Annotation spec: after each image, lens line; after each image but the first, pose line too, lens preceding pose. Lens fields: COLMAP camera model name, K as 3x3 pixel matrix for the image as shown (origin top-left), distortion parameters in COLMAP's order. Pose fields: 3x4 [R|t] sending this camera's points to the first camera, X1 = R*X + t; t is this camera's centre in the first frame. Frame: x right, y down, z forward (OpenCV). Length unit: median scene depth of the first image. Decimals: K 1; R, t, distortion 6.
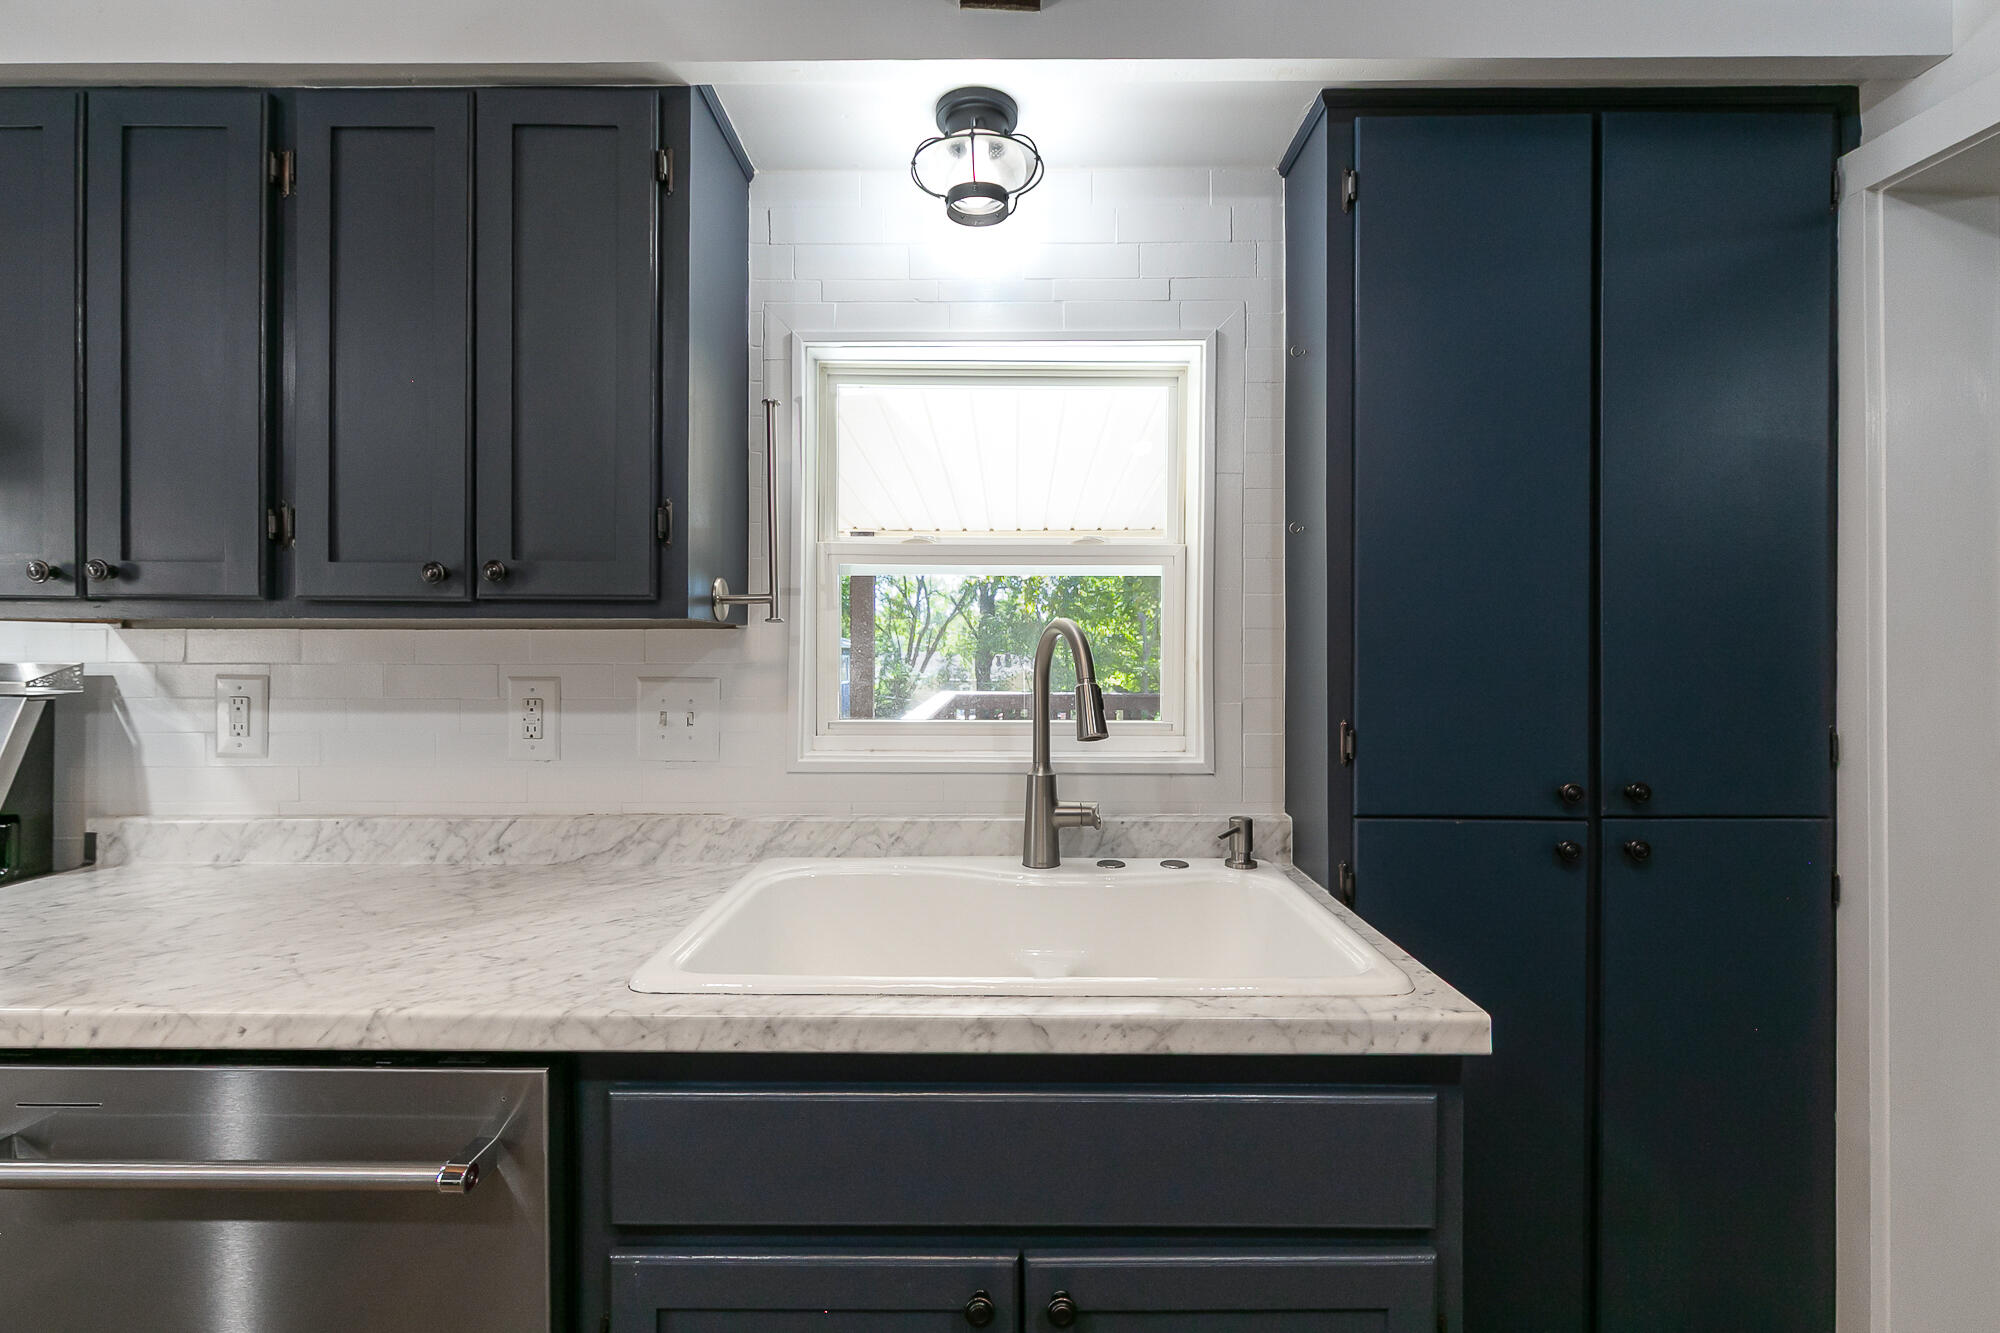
lens RADIAL K [[892.0, 0, 1000.0], [0, 892.0, 666.5], [0, 0, 1]] dist [-0.000276, 0.000098]
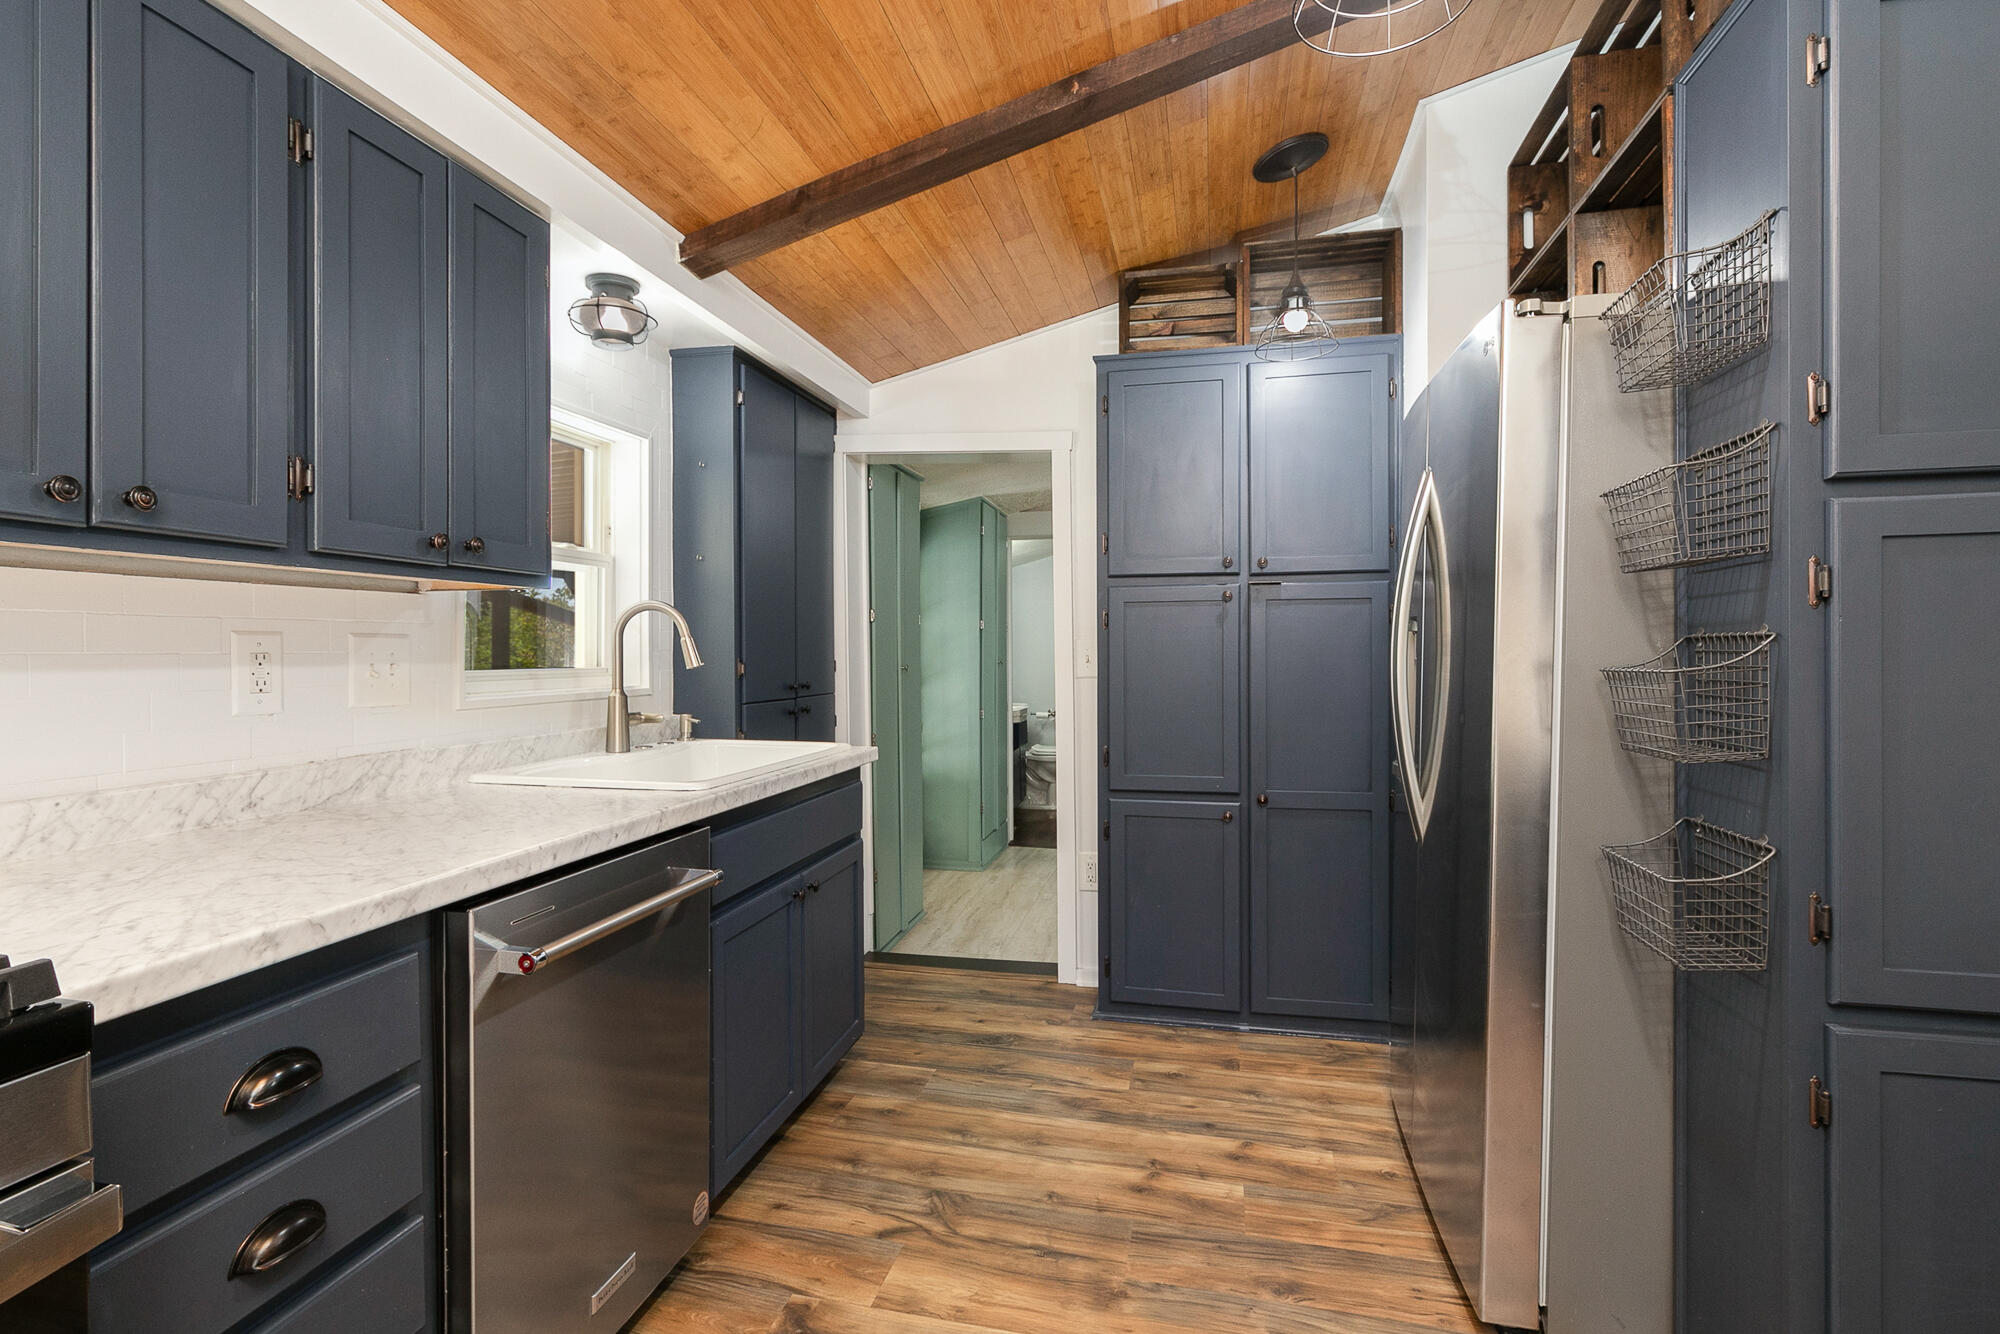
lens RADIAL K [[957.8, 0, 1008.6], [0, 957.8, 661.3], [0, 0, 1]] dist [0.000030, -0.000176]
pose [[0.201819, -0.014985, 0.979308, -1.431970], [0.009019, 0.999869, 0.013441, 0.039458], [-0.979381, 0.006120, 0.201928, -0.040169]]
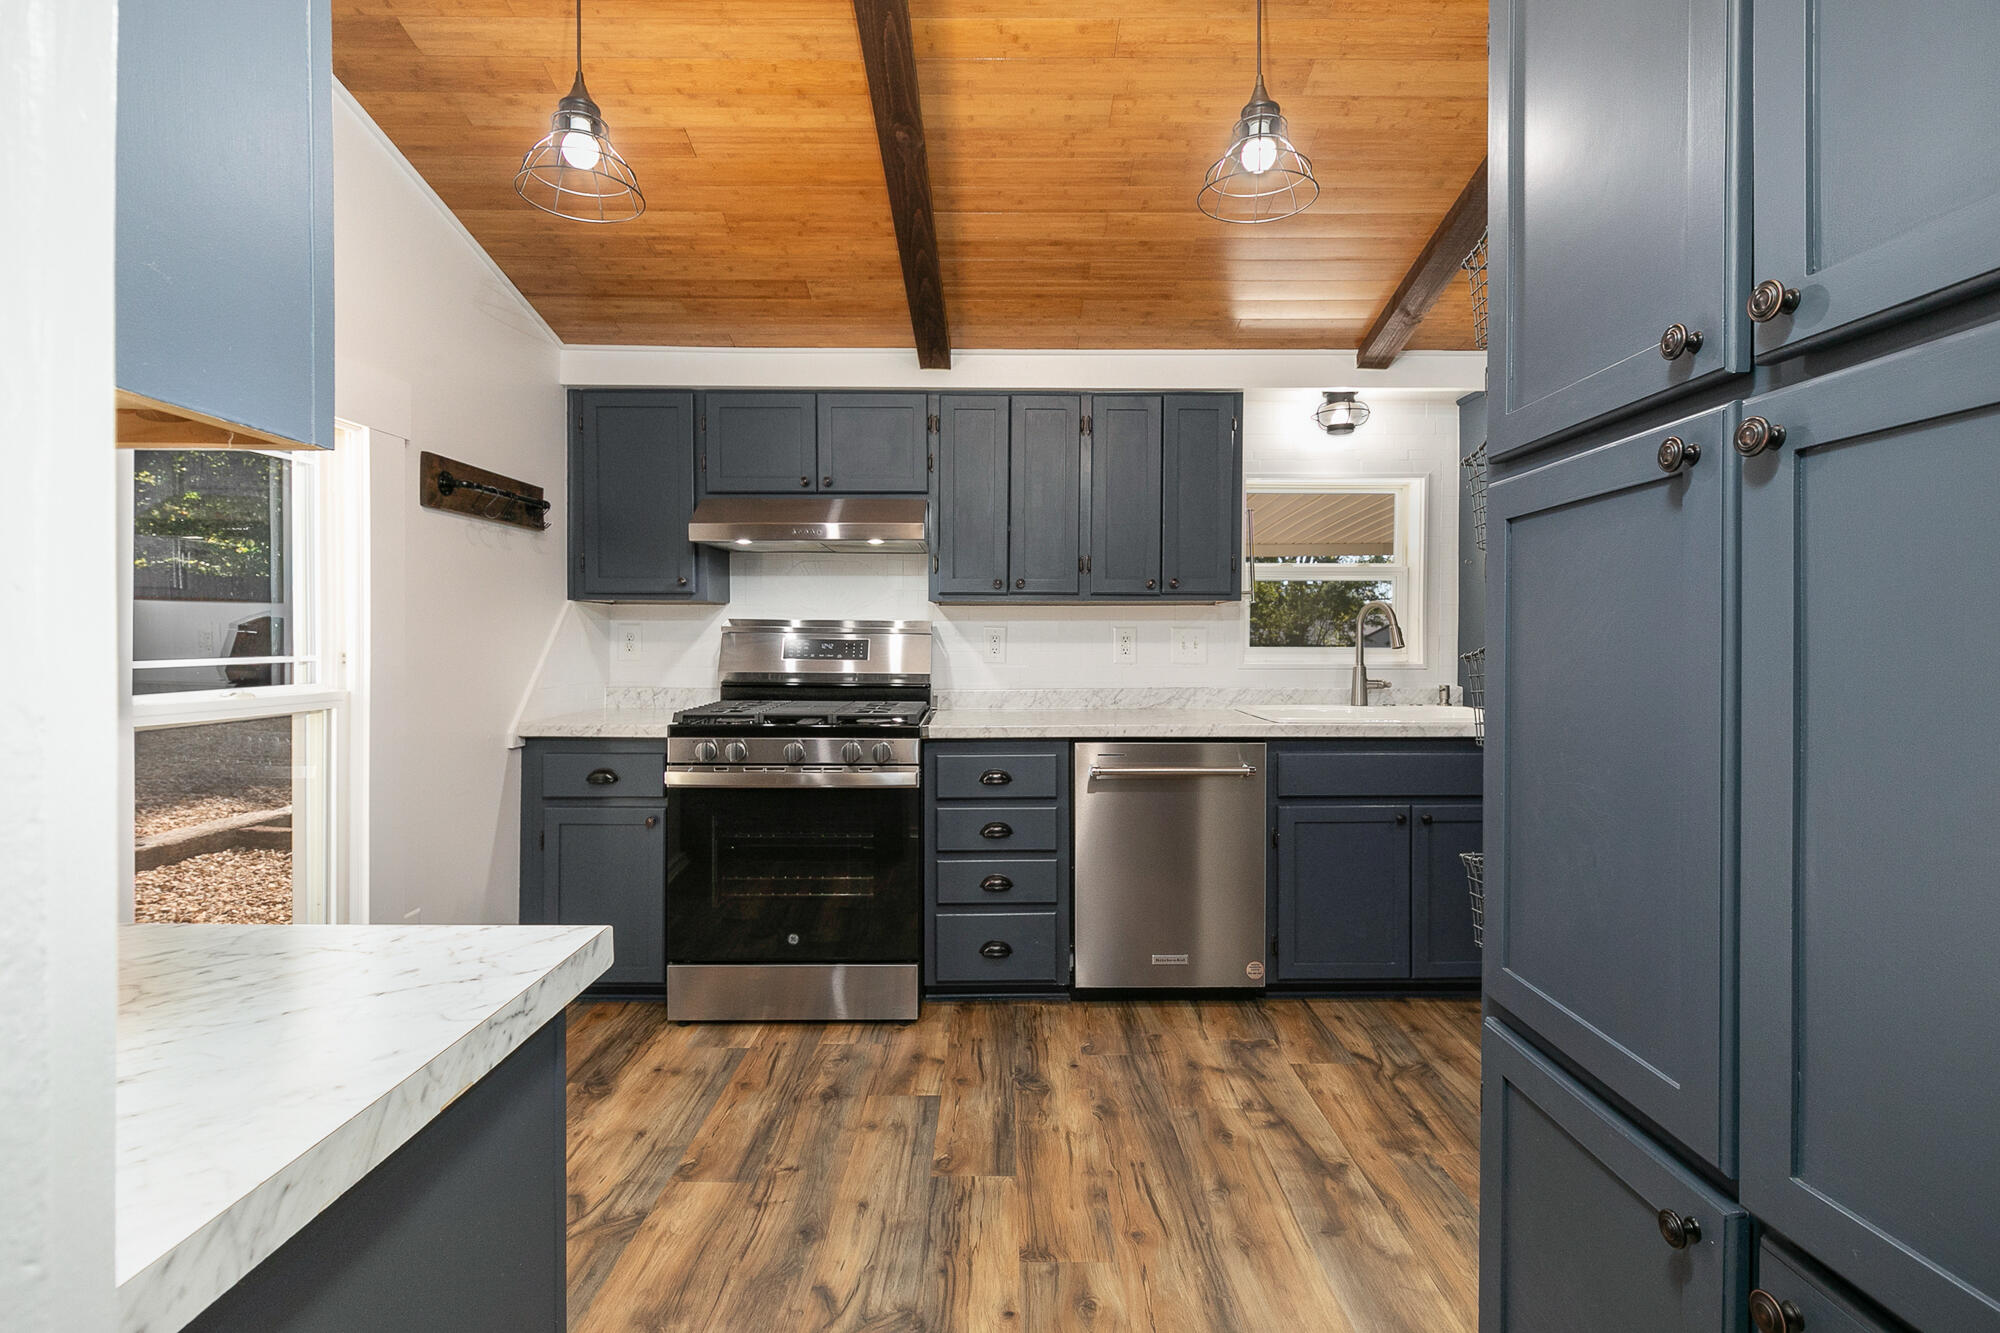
lens RADIAL K [[935.1, 0, 992.1], [0, 935.1, 653.5], [0, 0, 1]] dist [-0.002455, -0.000294]
pose [[0.999949, -0.000398, 0.010090, -0.901786], [0.000284, 0.999936, 0.011289, 0.053072], [-0.010094, -0.011286, 0.999885, -1.387793]]
